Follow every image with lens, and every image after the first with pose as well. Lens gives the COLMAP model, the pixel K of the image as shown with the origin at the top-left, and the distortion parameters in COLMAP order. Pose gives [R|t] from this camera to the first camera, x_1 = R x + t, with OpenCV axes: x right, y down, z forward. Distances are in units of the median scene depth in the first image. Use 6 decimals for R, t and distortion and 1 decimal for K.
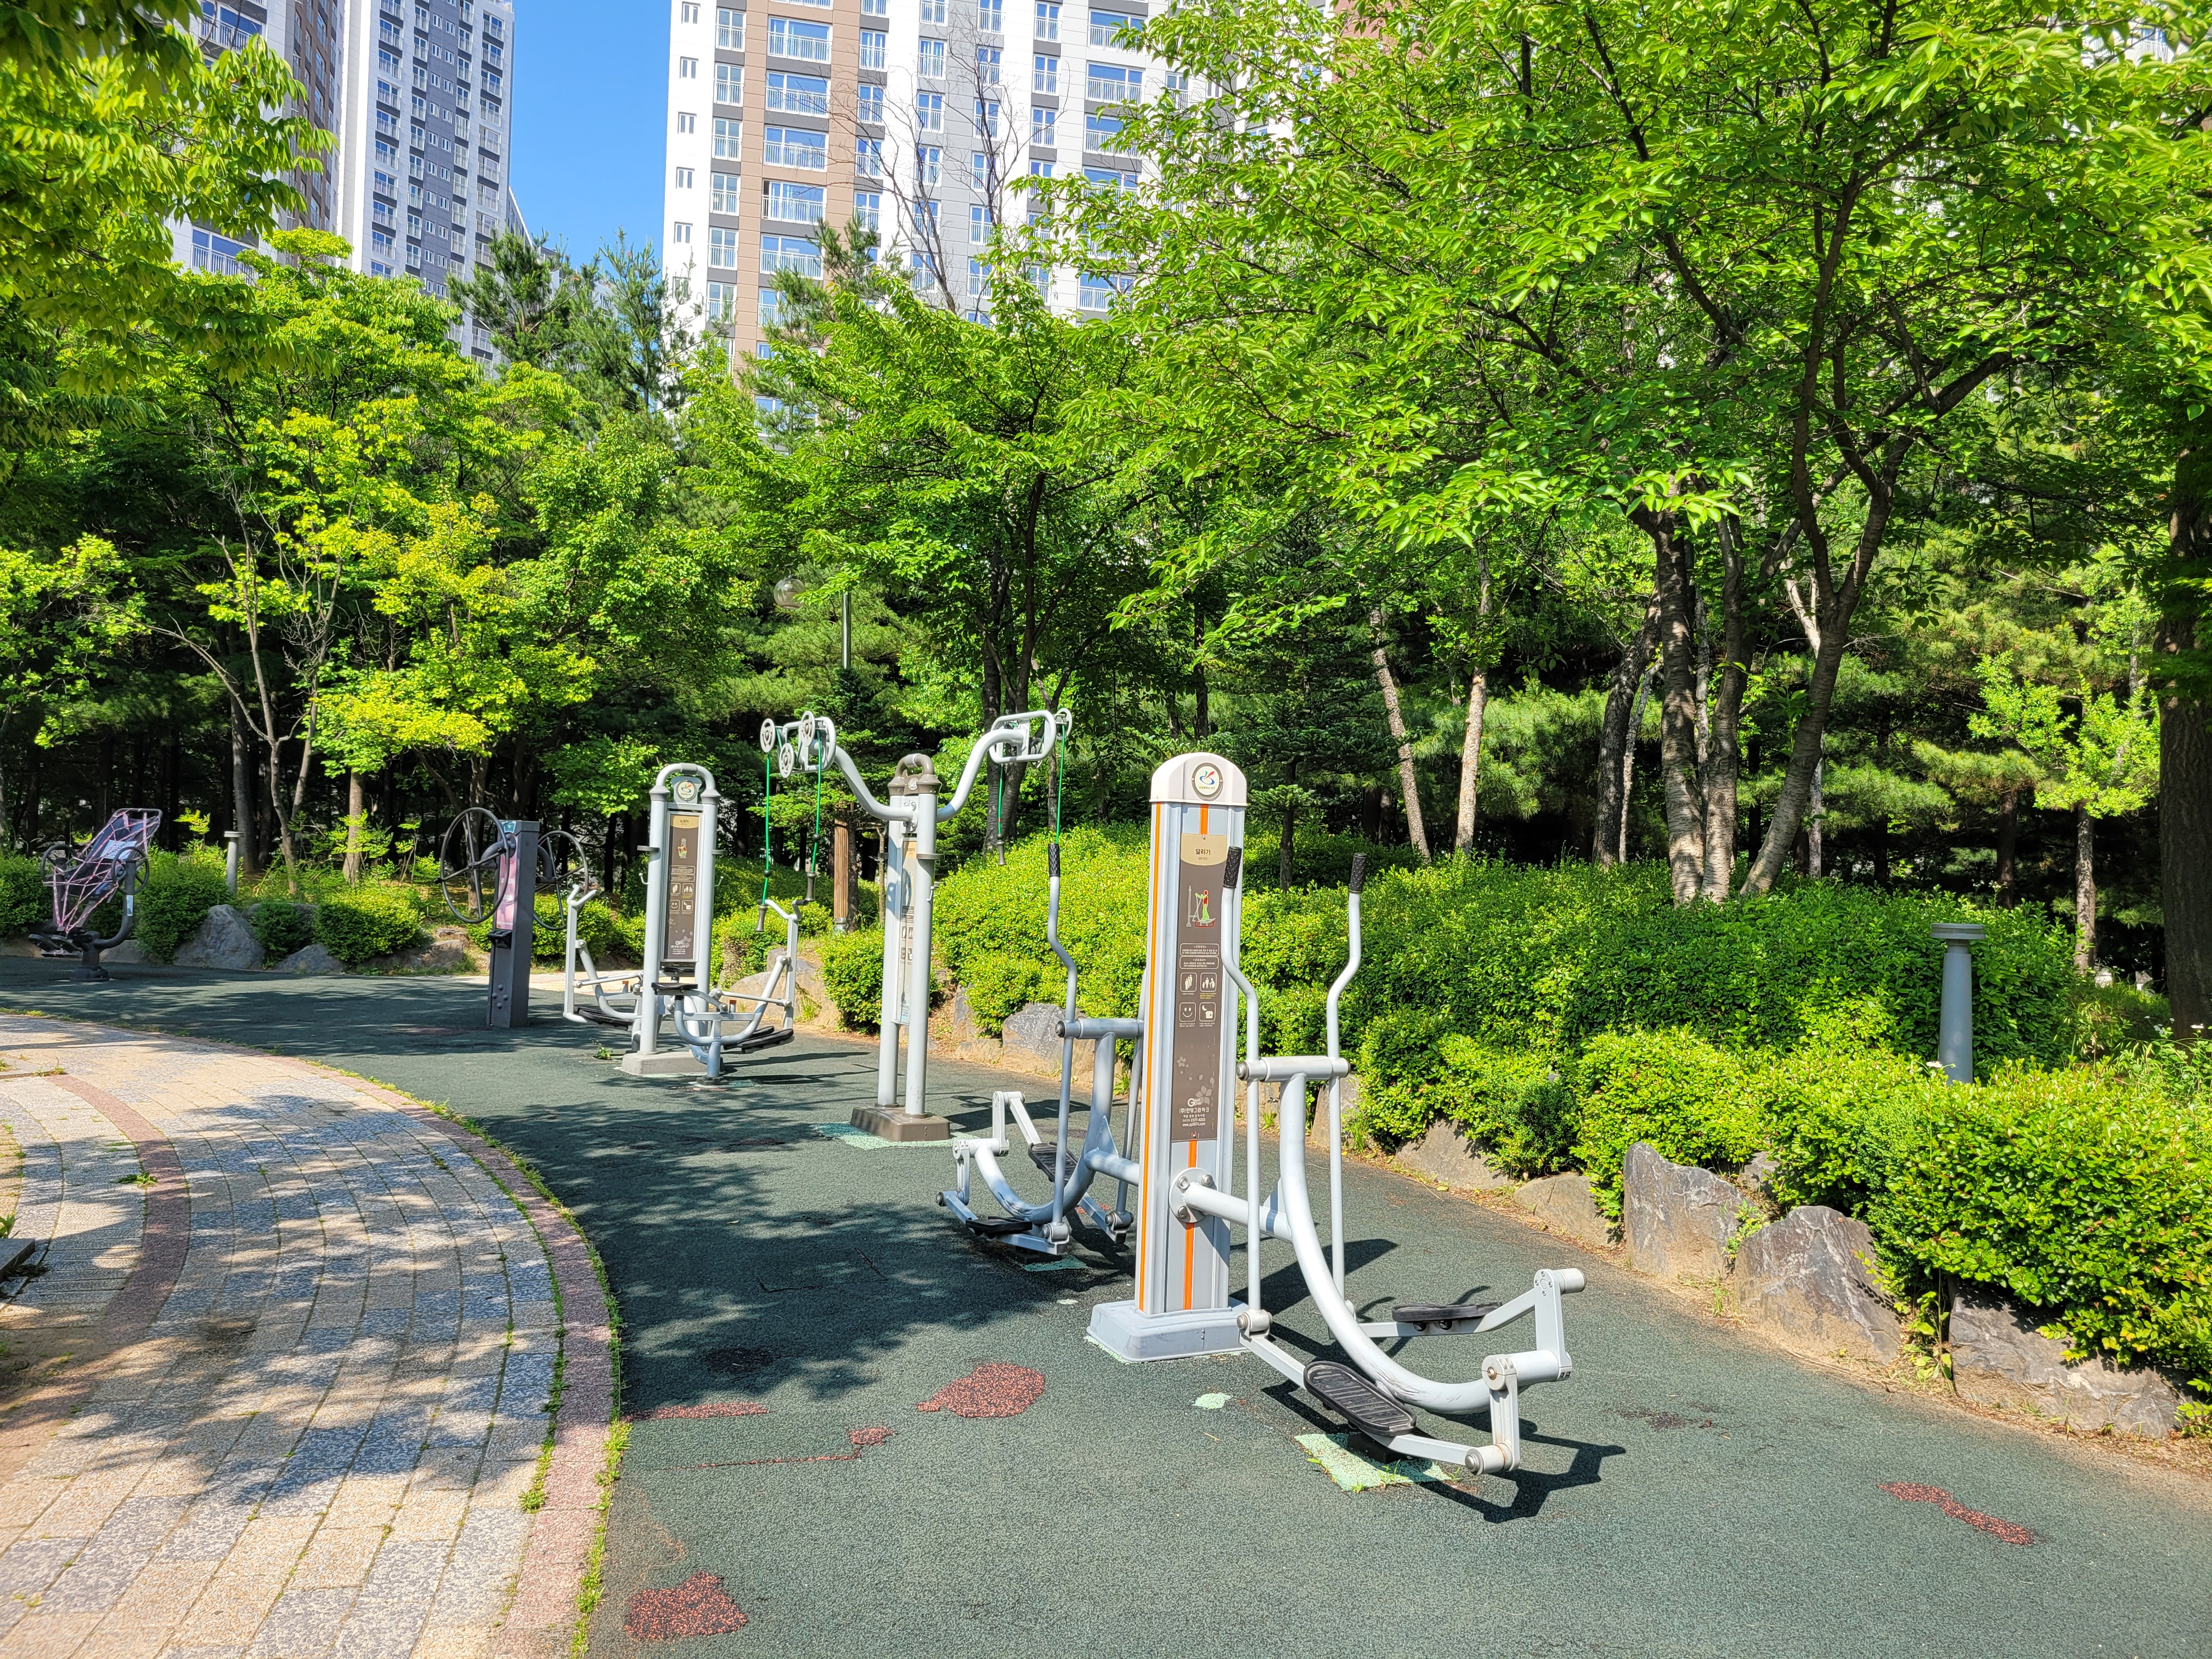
lens RADIAL K [[1685.3, 0, 1095.0], [0, 1685.3, 850.0], [0, 0, 1]] dist [0.052312, -0.036250]
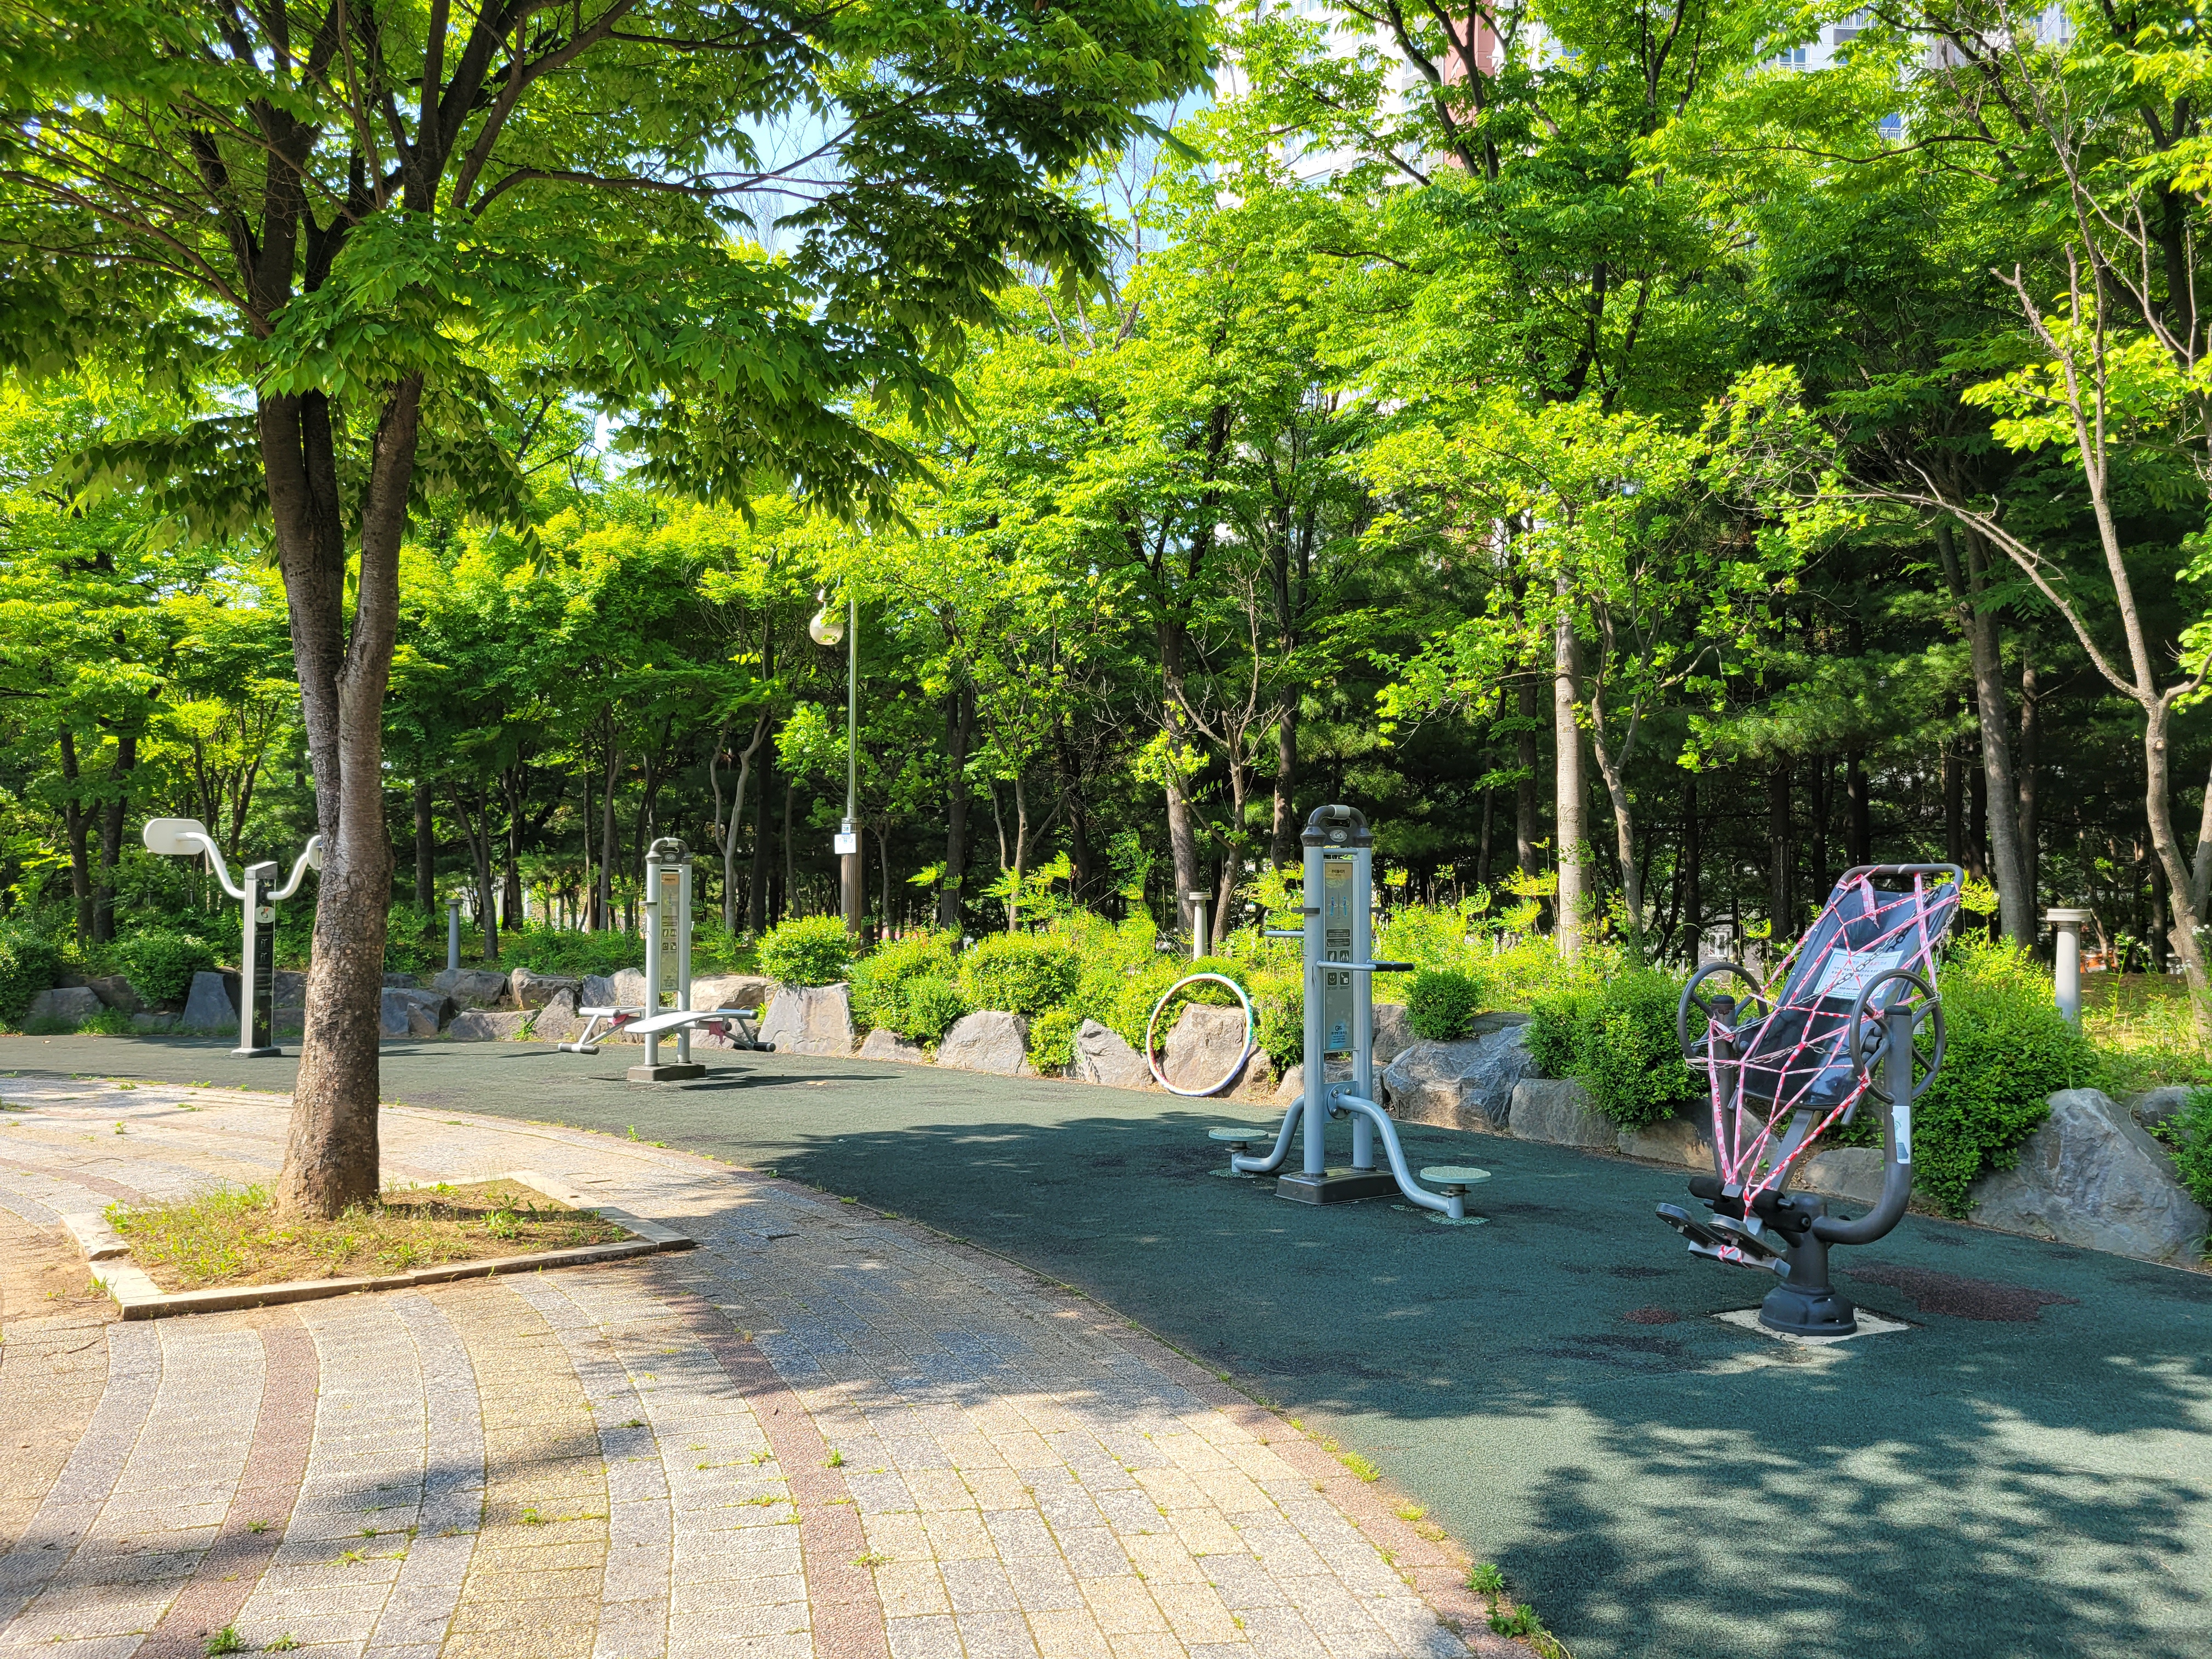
lens RADIAL K [[1685.3, 0, 1101.5], [0, 1685.3, 839.3], [0, 0, 1]] dist [0.052312, -0.036250]
pose [[0.623384, -0.055491, -0.779944, -0.314014], [0.024989, 0.998383, -0.051060, -0.012692], [0.781516, 0.012340, 0.623763, 0.521832]]
